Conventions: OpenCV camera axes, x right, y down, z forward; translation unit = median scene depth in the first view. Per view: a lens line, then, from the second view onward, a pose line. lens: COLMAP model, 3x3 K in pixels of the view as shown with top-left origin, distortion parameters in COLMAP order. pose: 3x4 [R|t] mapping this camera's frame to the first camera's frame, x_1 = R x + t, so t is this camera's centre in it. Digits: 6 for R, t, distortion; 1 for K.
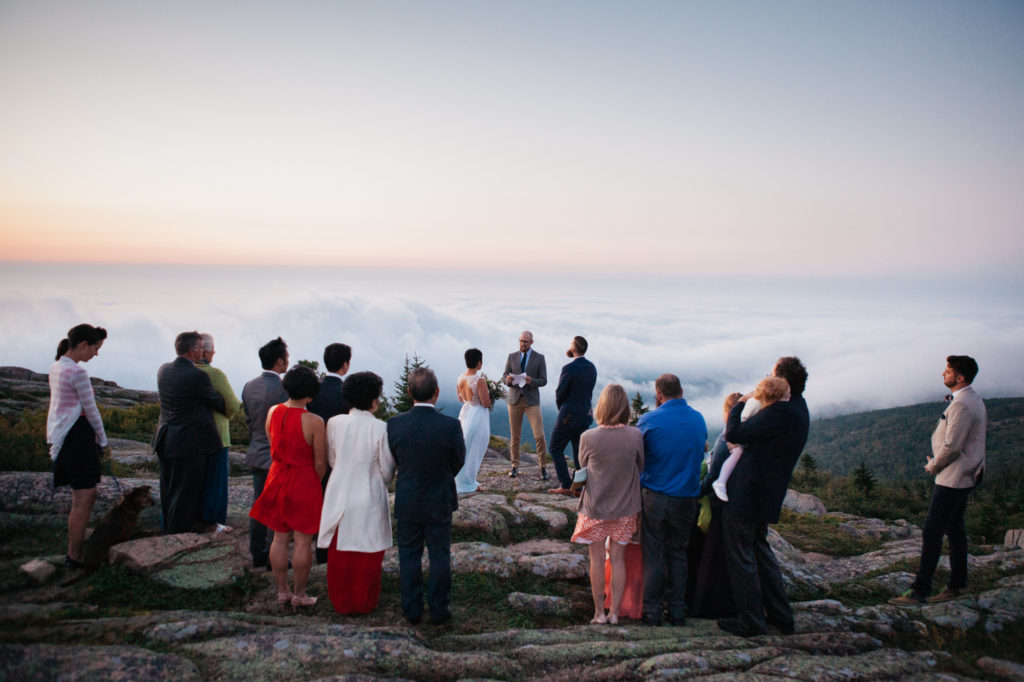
lens RADIAL K [[710.7, 0, 515.3], [0, 710.7, 341.6], [0, 0, 1]] dist [-0.025644, 0.021026]
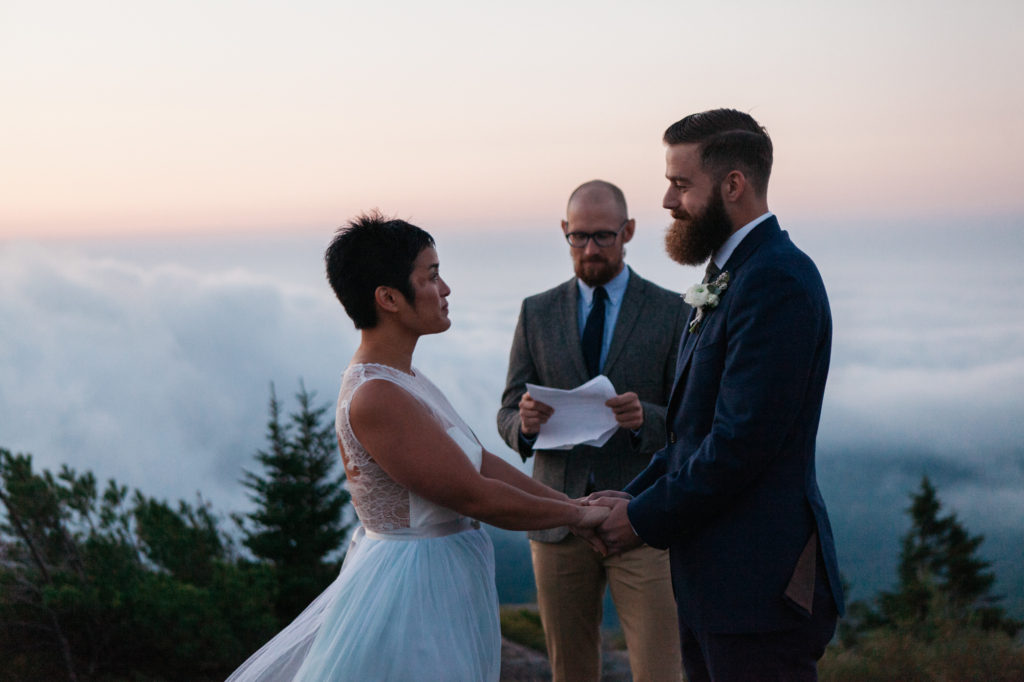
lens RADIAL K [[1585.2, 0, 511.8], [0, 1585.2, 340.0], [0, 0, 1]] dist [-0.008524, 0.000000]
pose [[0.996939, -0.045931, -0.063270, 0.008516], [0.044287, 0.998650, -0.027145, 0.021635], [0.064431, 0.024260, 0.997627, 0.258547]]
